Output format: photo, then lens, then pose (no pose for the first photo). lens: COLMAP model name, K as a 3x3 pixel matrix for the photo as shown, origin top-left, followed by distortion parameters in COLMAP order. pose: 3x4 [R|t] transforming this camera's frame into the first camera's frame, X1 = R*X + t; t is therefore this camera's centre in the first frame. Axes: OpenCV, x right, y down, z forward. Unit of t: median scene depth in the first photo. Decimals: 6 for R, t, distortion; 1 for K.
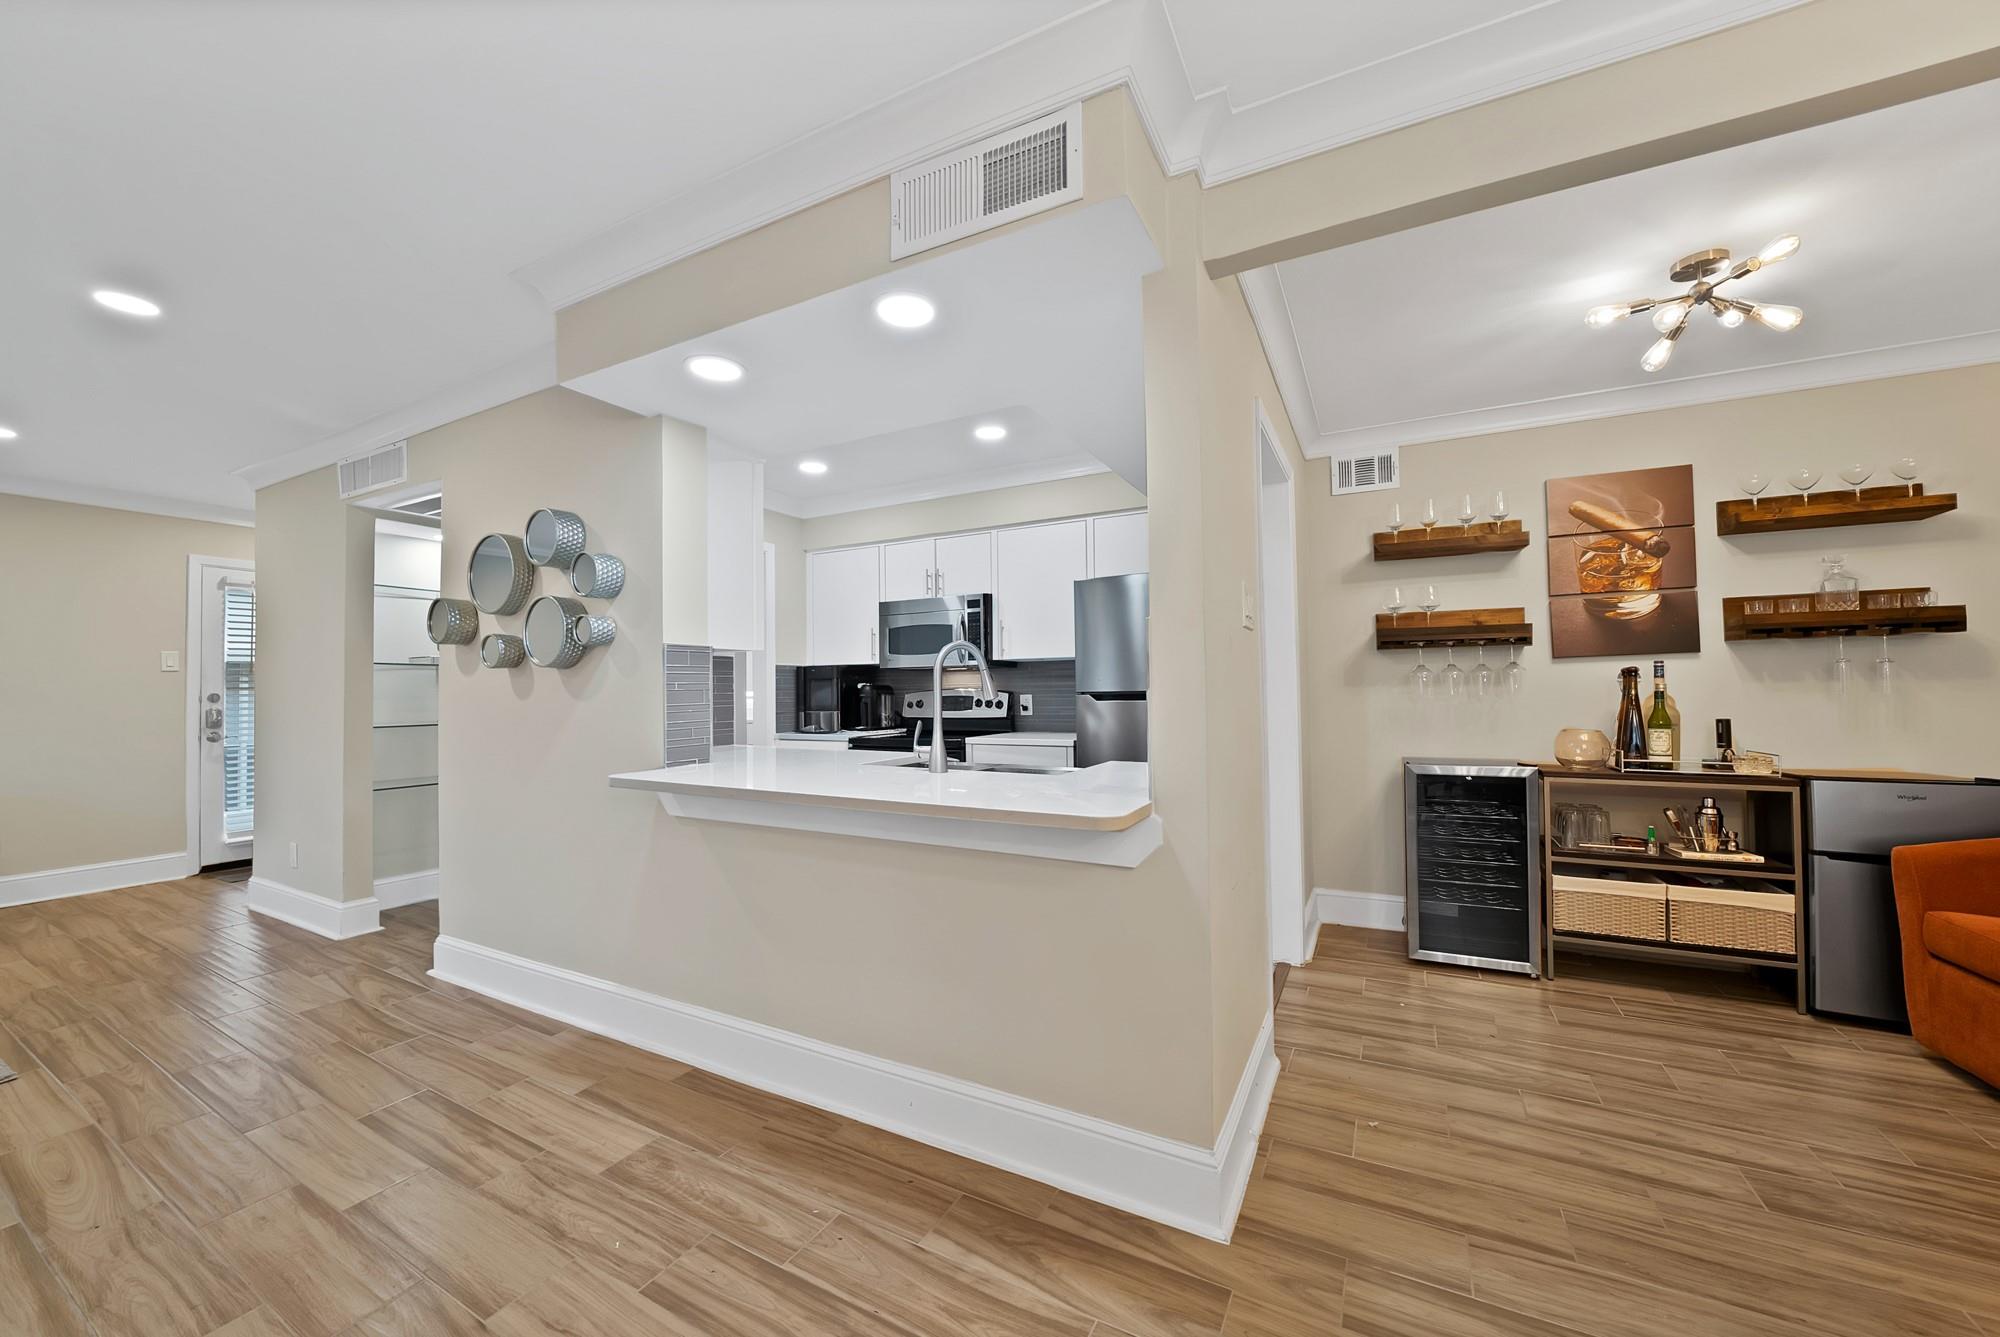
lens RADIAL K [[725.8, 0, 1000.0], [0, 725.8, 668.5], [0, 0, 1]] dist [-0.019866, 0.000219]
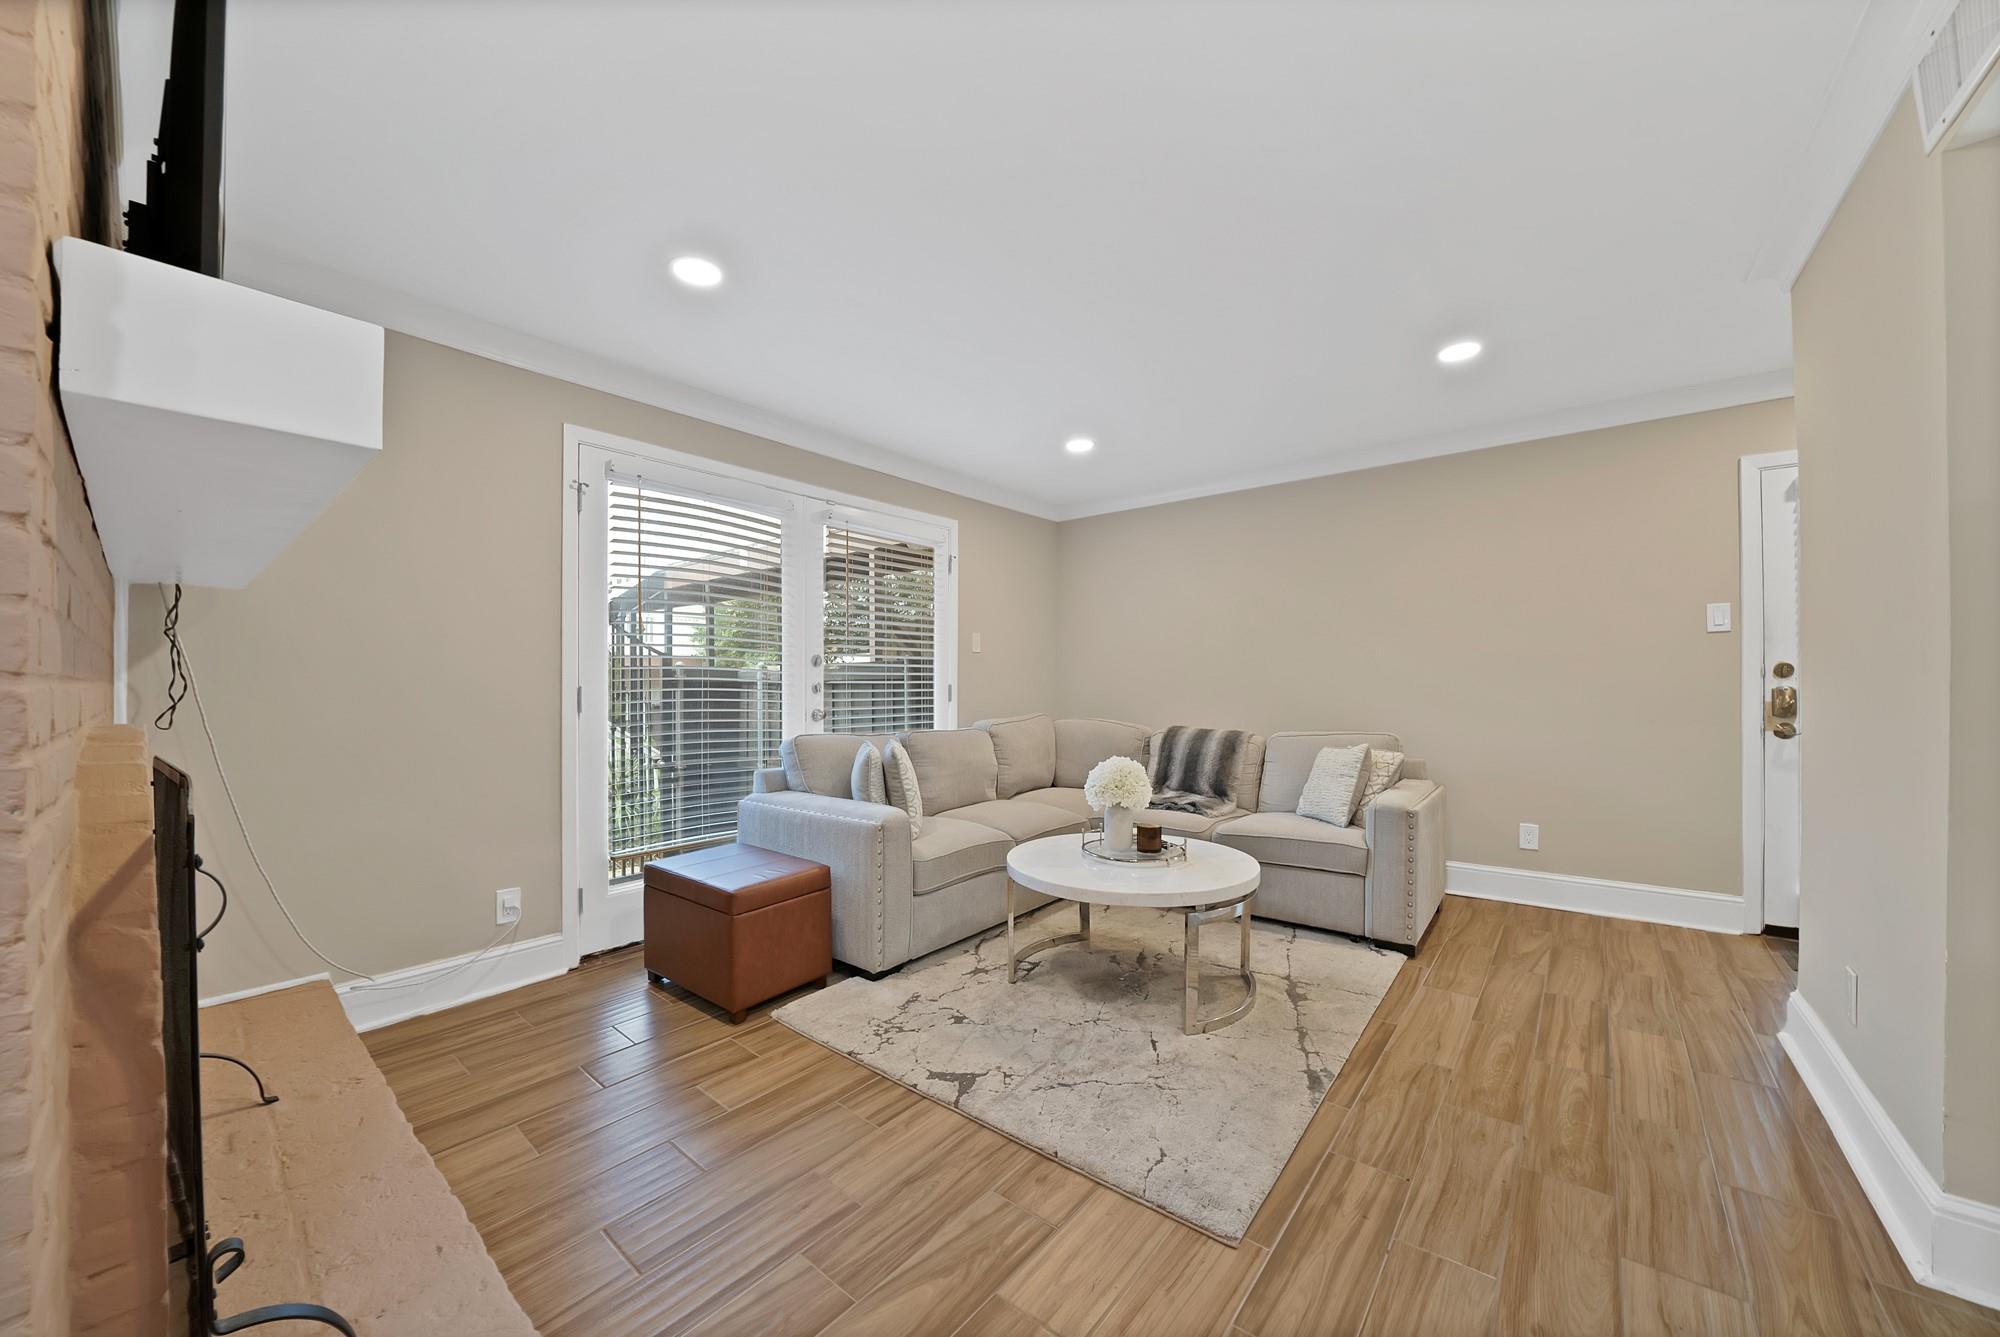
lens RADIAL K [[725.8, 0, 1000.0], [0, 725.8, 668.5], [0, 0, 1]] dist [-0.019866, 0.000219]
pose [[-0.201676, 0.004605, -0.979441, -0.321918], [0.034196, 0.999412, -0.002342, 0.016360], [0.978855, -0.033966, -0.201715, 0.423791]]
